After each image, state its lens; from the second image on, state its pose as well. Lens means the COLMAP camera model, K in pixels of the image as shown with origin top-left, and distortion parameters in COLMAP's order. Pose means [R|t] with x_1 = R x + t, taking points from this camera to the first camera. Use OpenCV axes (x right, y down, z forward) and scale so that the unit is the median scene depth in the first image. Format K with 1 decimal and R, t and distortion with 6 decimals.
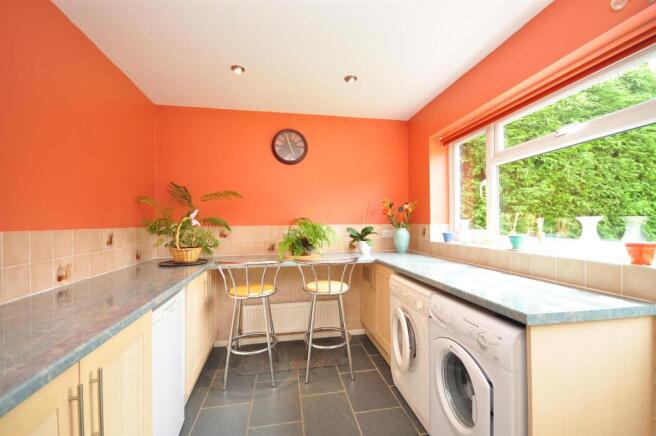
lens RADIAL K [[286.1, 0, 329.2], [0, 286.1, 221.2], [0, 0, 1]] dist [0.005518, -0.000179]
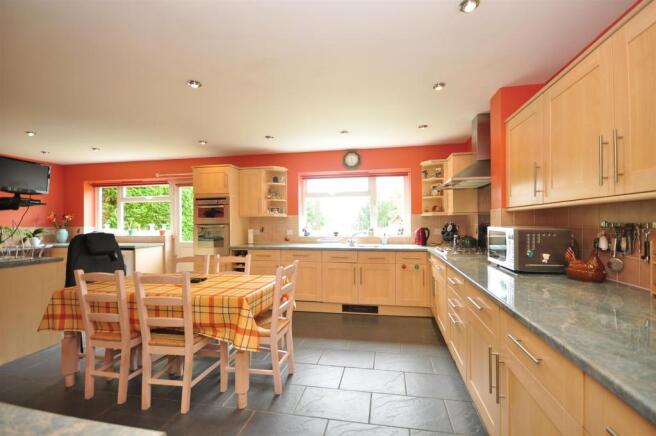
lens RADIAL K [[286.1, 0, 332.5], [0, 286.1, 221.4], [0, 0, 1]] dist [0.005518, -0.000179]
pose [[0.353816, 0.009480, 0.935267, -0.856334], [0.001810, 0.999940, -0.010820, -0.001046], [-0.935313, 0.005521, 0.353777, -1.234911]]
